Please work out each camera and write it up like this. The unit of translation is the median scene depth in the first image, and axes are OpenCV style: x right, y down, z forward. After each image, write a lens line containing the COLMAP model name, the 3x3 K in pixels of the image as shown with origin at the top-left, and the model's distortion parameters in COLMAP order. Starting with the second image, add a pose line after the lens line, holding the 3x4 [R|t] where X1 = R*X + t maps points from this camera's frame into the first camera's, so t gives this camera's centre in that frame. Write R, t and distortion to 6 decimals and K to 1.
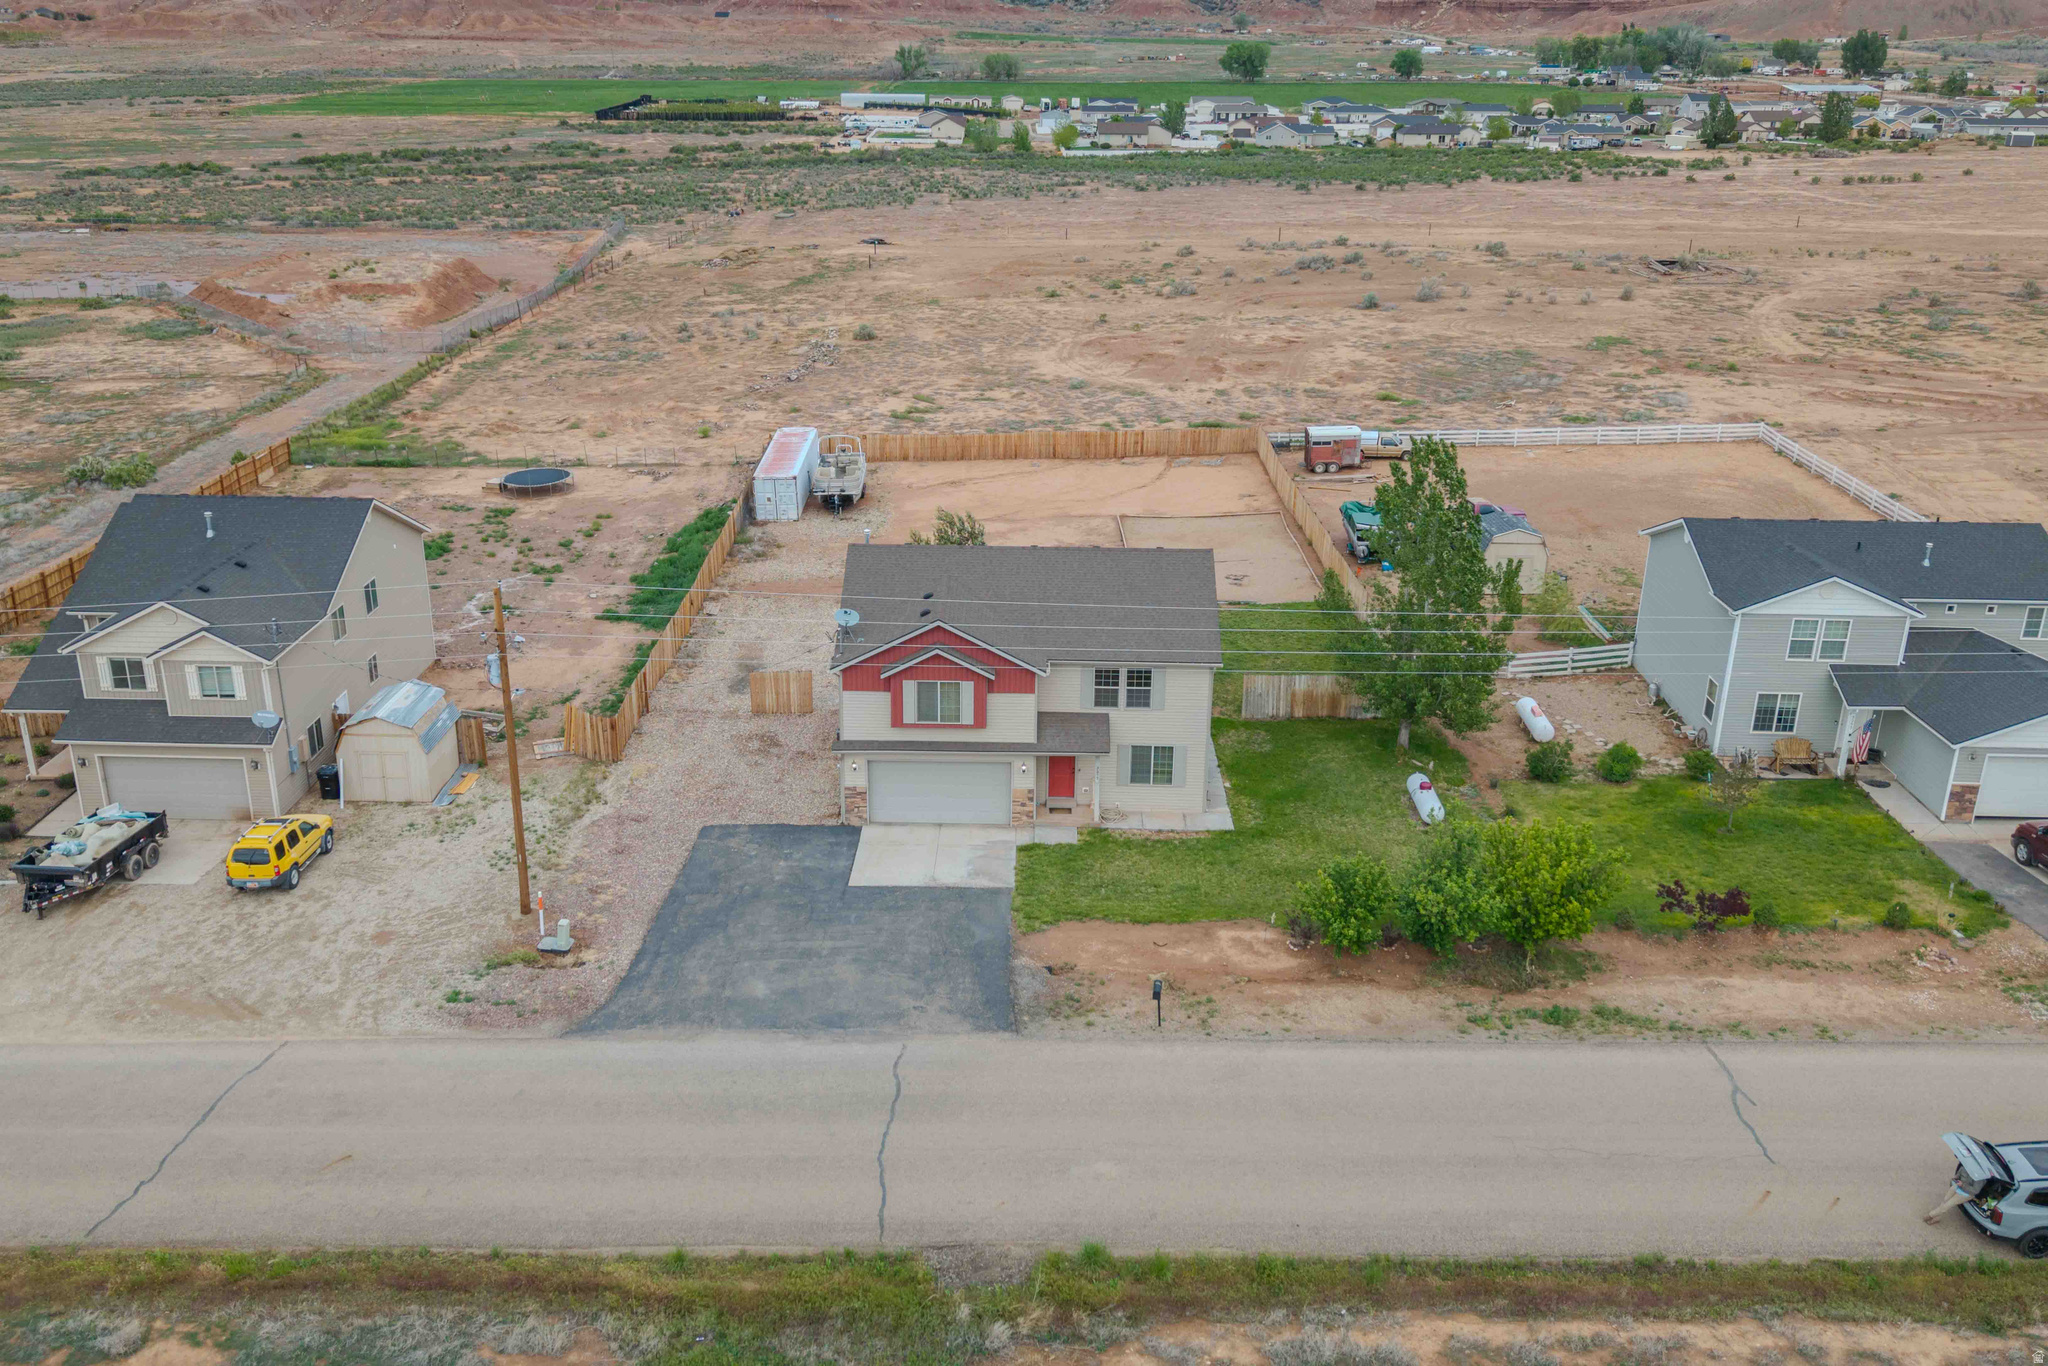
lens RADIAL K [[1769.3, 0, 1024.0], [0, 1769.3, 683.0], [0, 0, 1]] dist [0.098887, -0.001862]
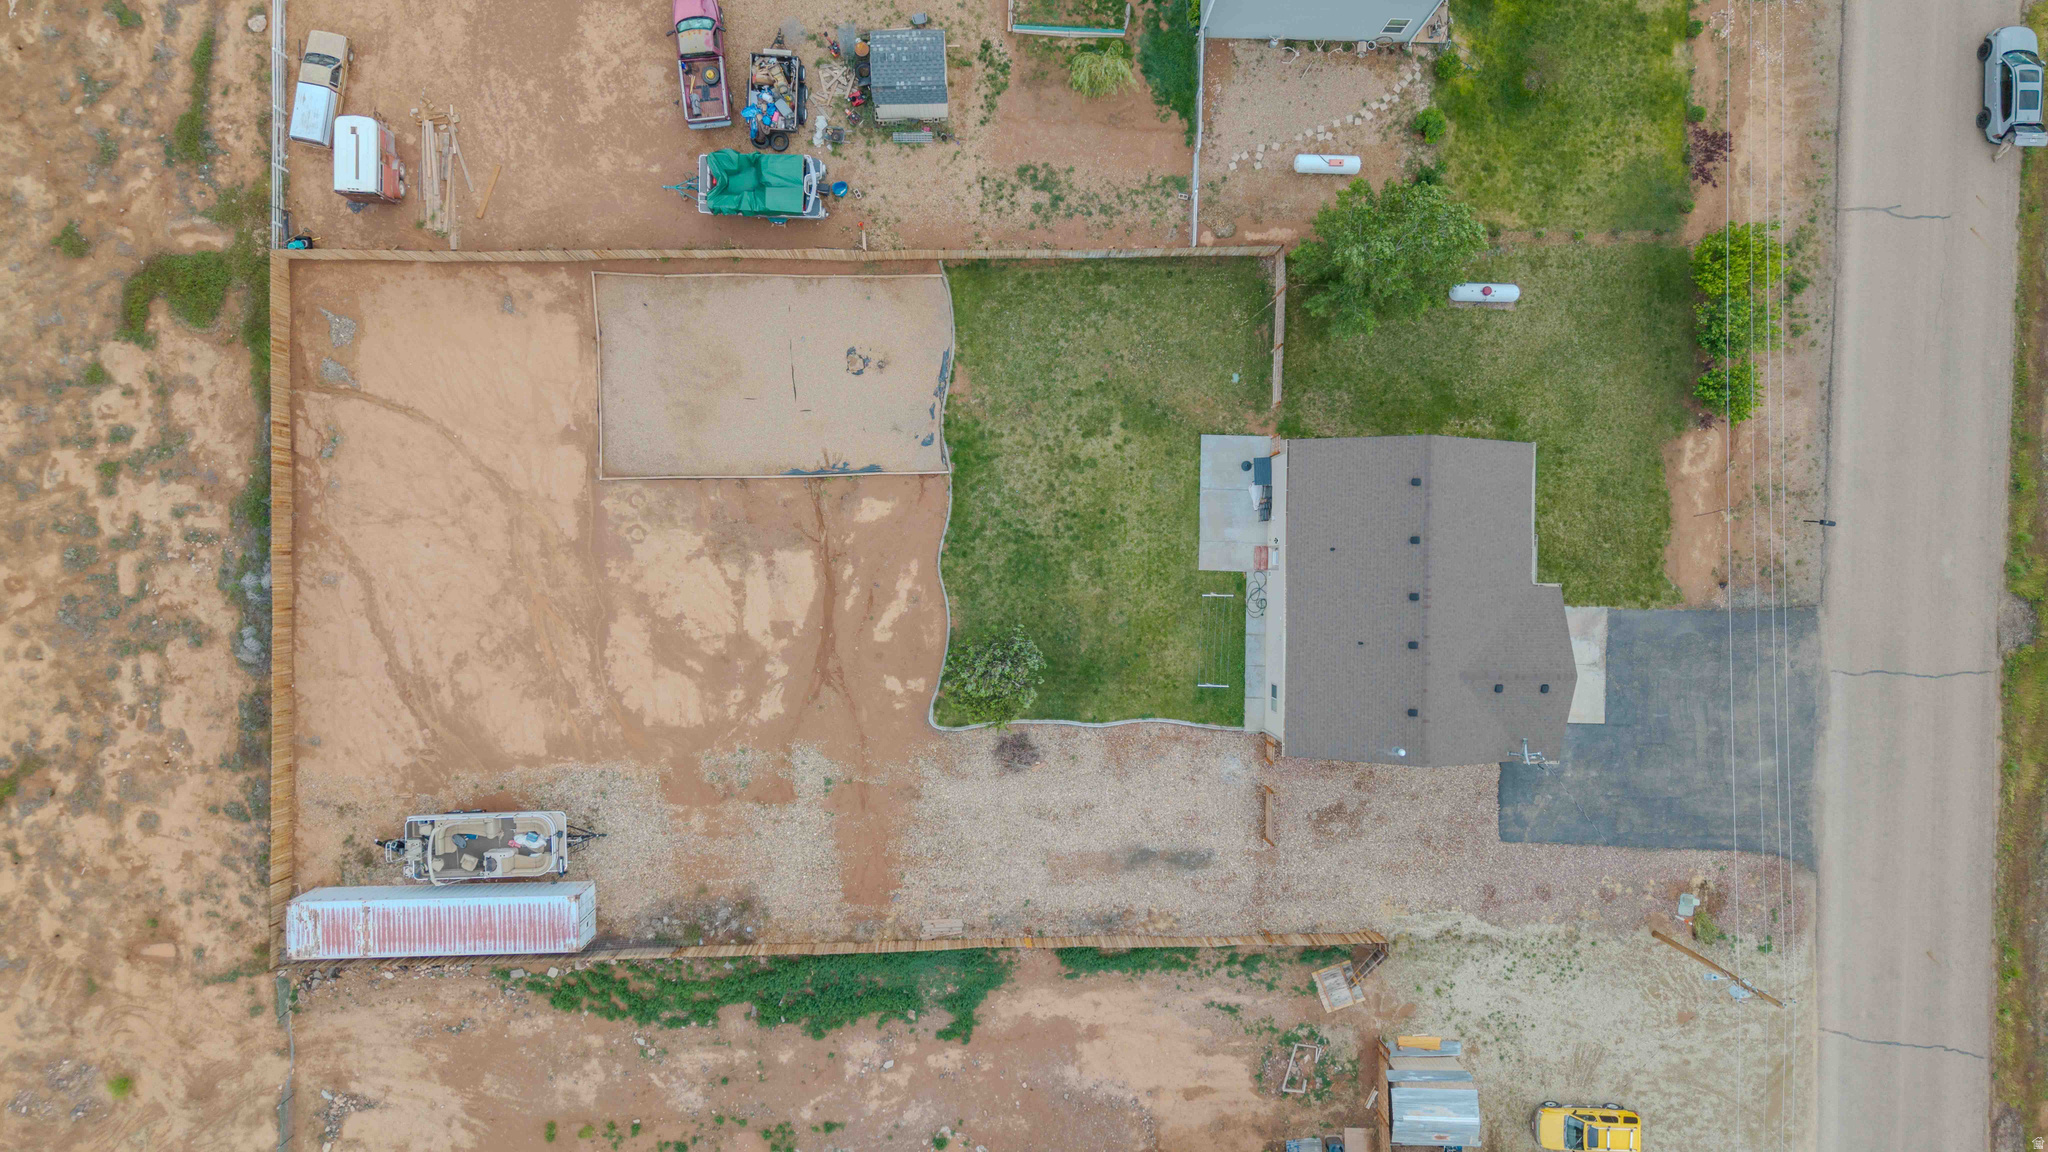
lens RADIAL K [[1326.5, 0, 1024.0], [0, 1326.5, 576.0], [0, 0, 1]] dist [0.062358, -0.071915]
pose [[0.000114, -0.999981, -0.006110, 0.025142], [0.322453, -0.005747, 0.946568, -0.993531], [-0.946585, -0.002078, 0.322447, 1.026893]]
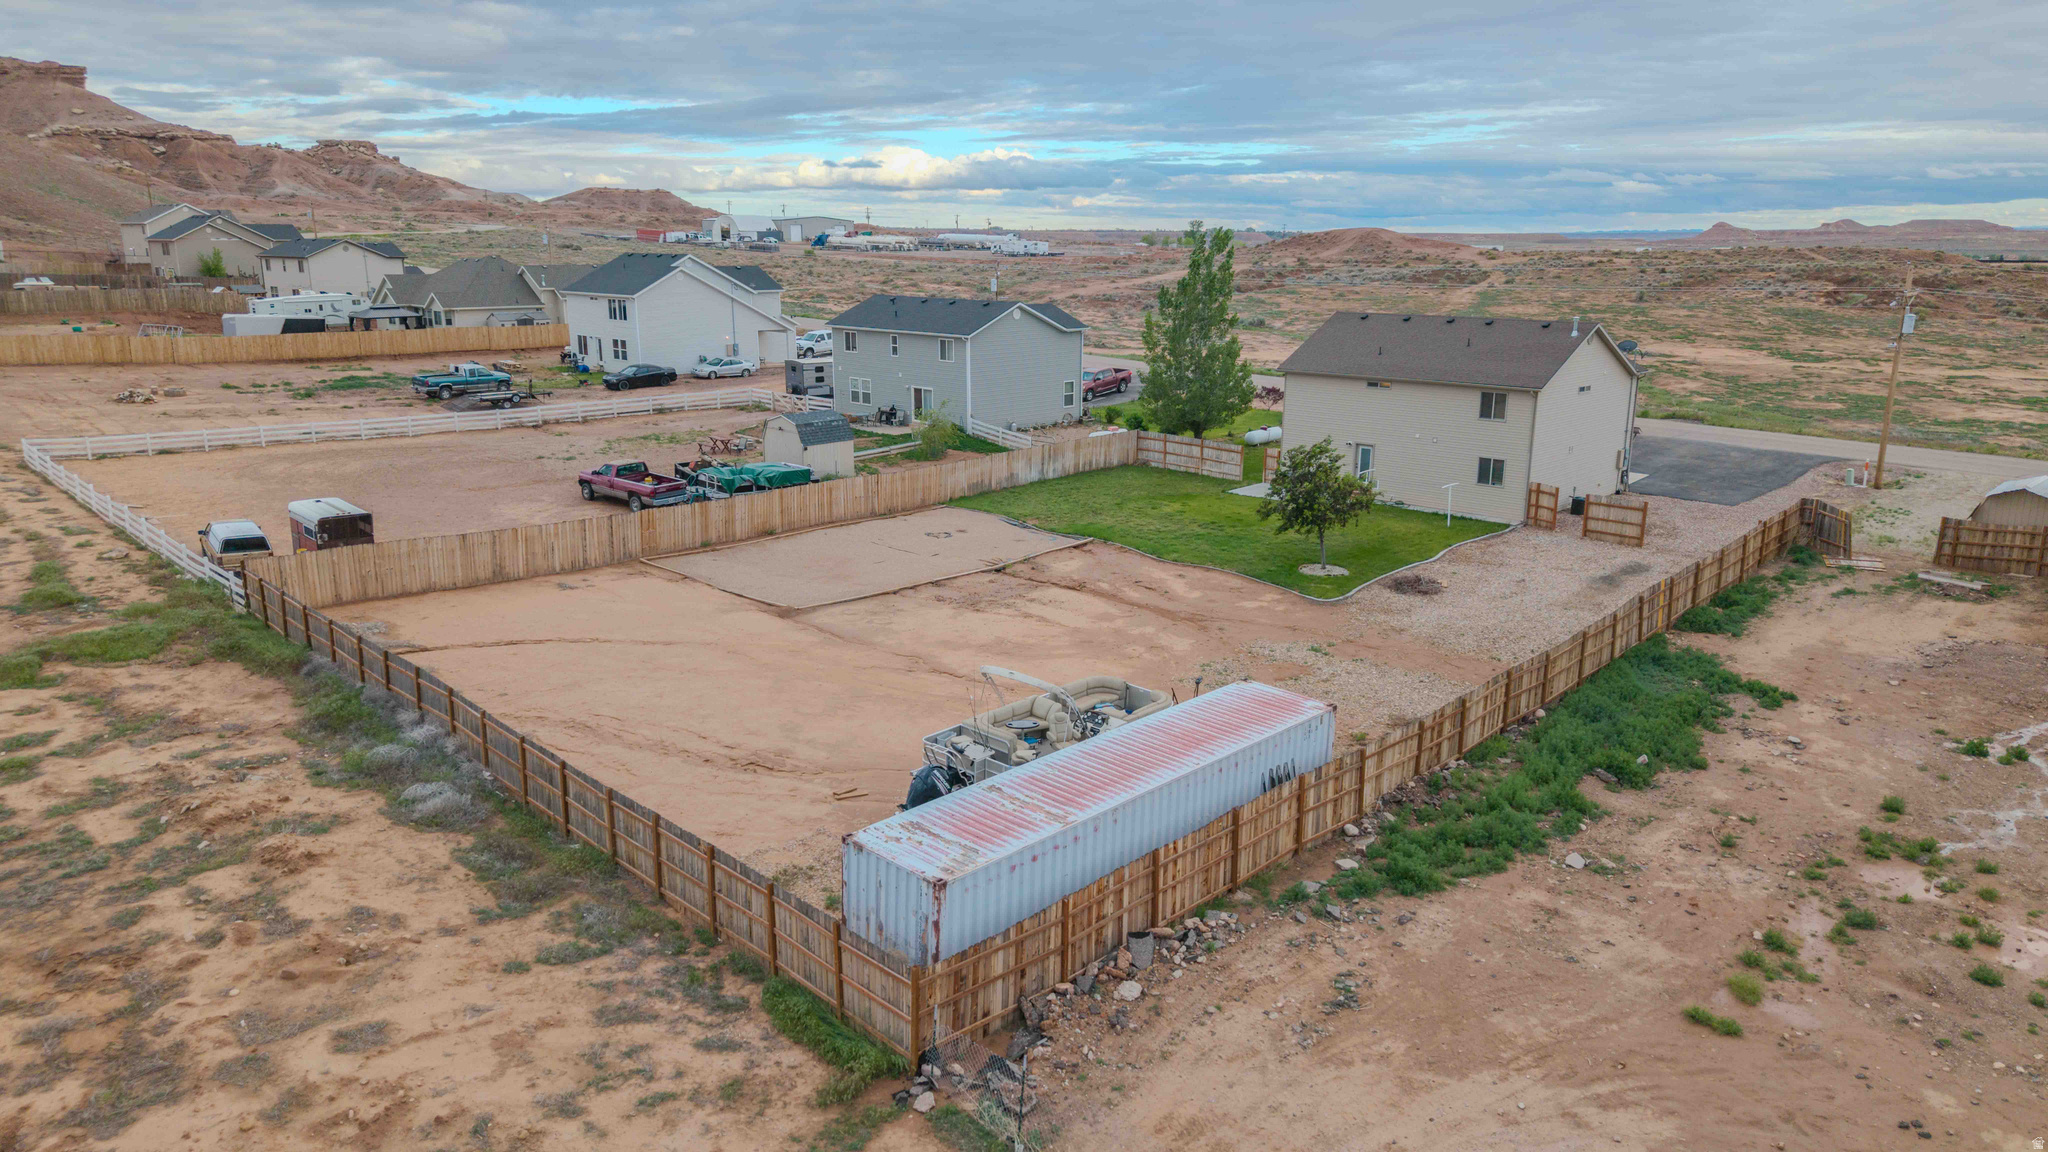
lens RADIAL K [[1326.5, 0, 1024.0], [0, 1326.5, 576.0], [0, 0, 1]] dist [0.062358, -0.071915]
pose [[-0.718848, -0.197177, 0.666618, -0.487512], [0.231751, 0.836102, 0.497217, -0.503584], [-0.655400, 0.511912, -0.555335, 1.964670]]
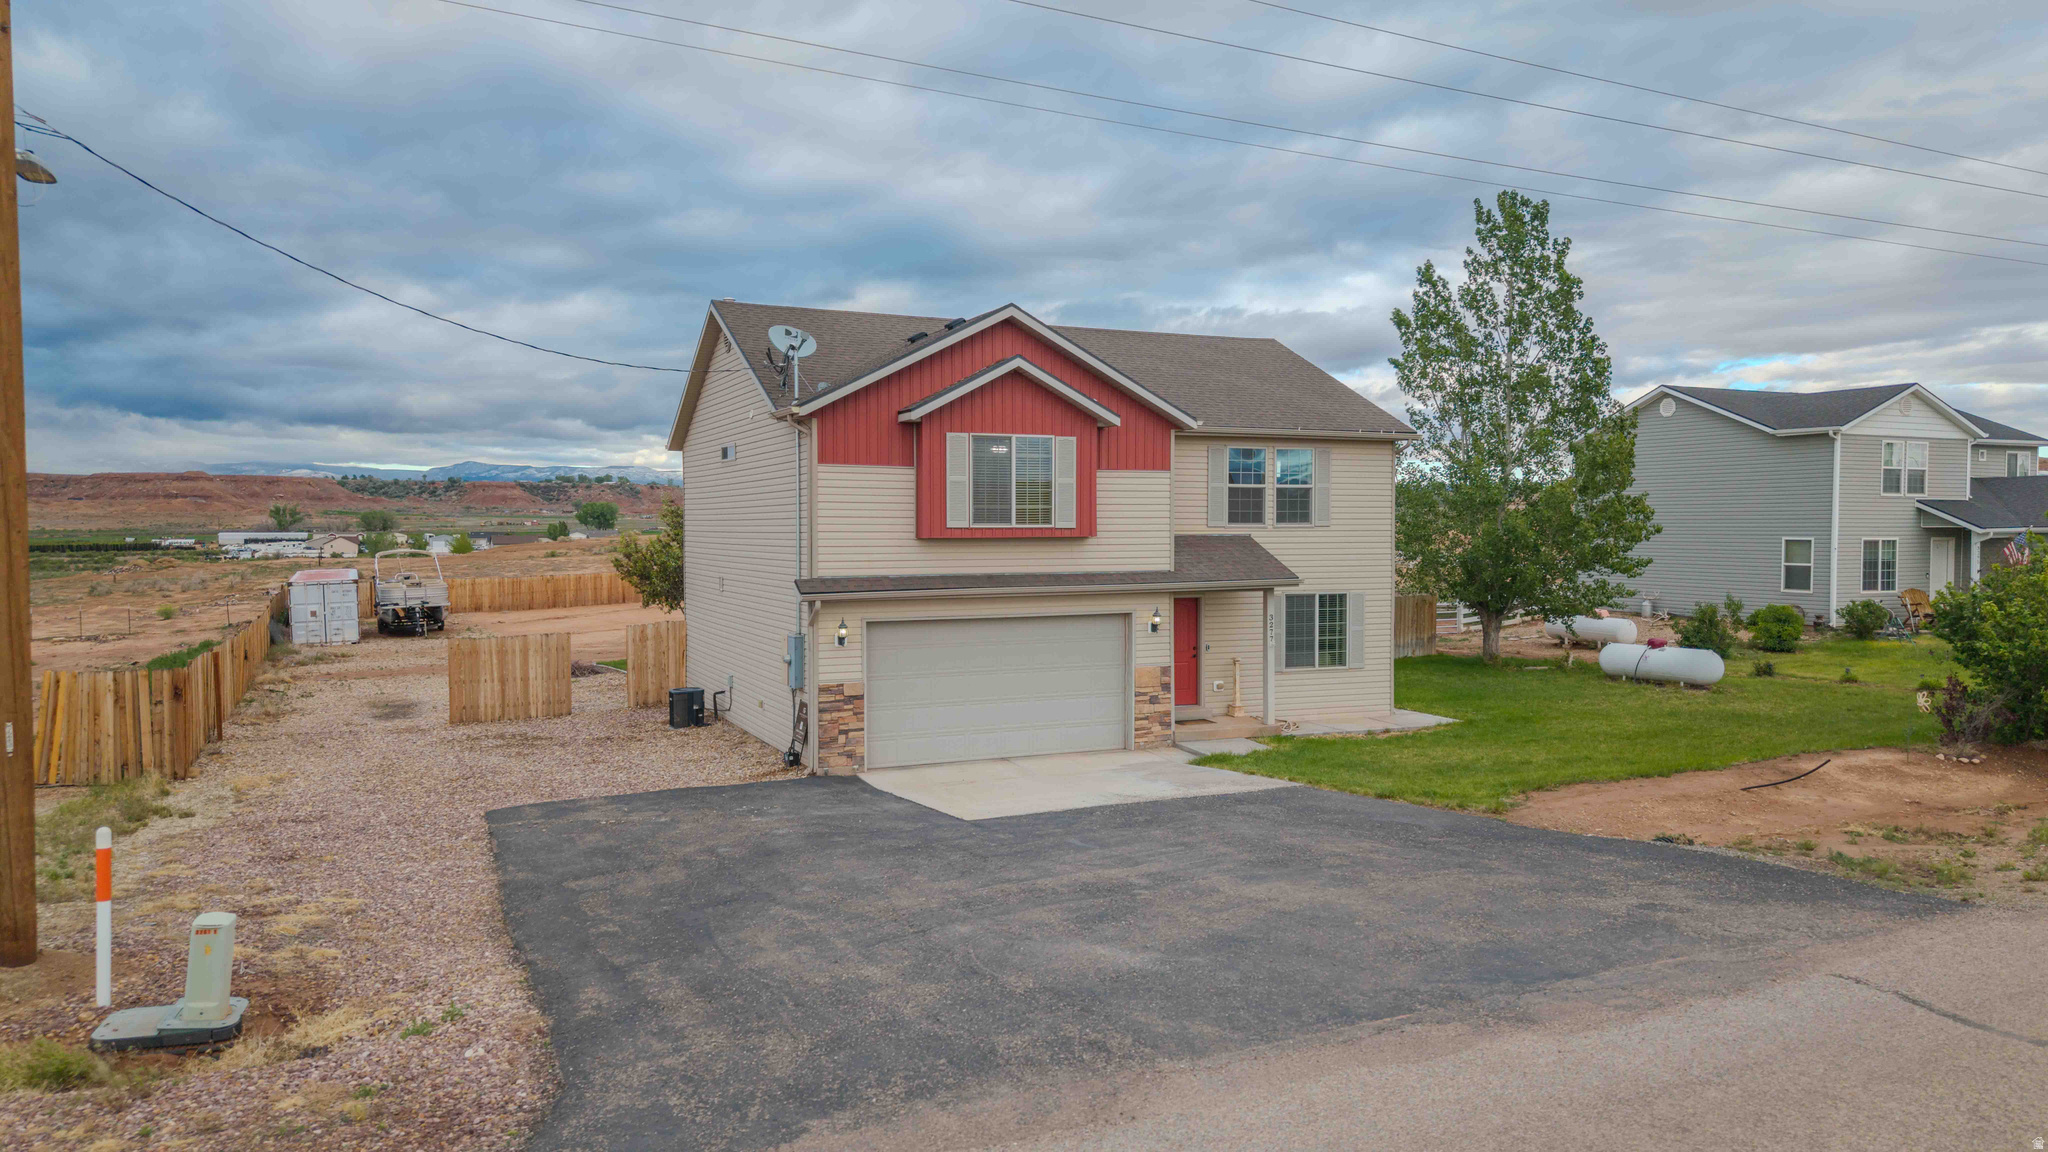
lens RADIAL K [[1390.5, 0, 1041.3], [0, 1390.5, 581.7], [0, 0, 1]] dist [0.067905, -0.090621]
pose [[0.899767, -0.031166, 0.435255, -0.207146], [0.167701, 0.945543, -0.278970, 0.144748], [-0.402858, 0.324001, 0.855996, 0.657356]]
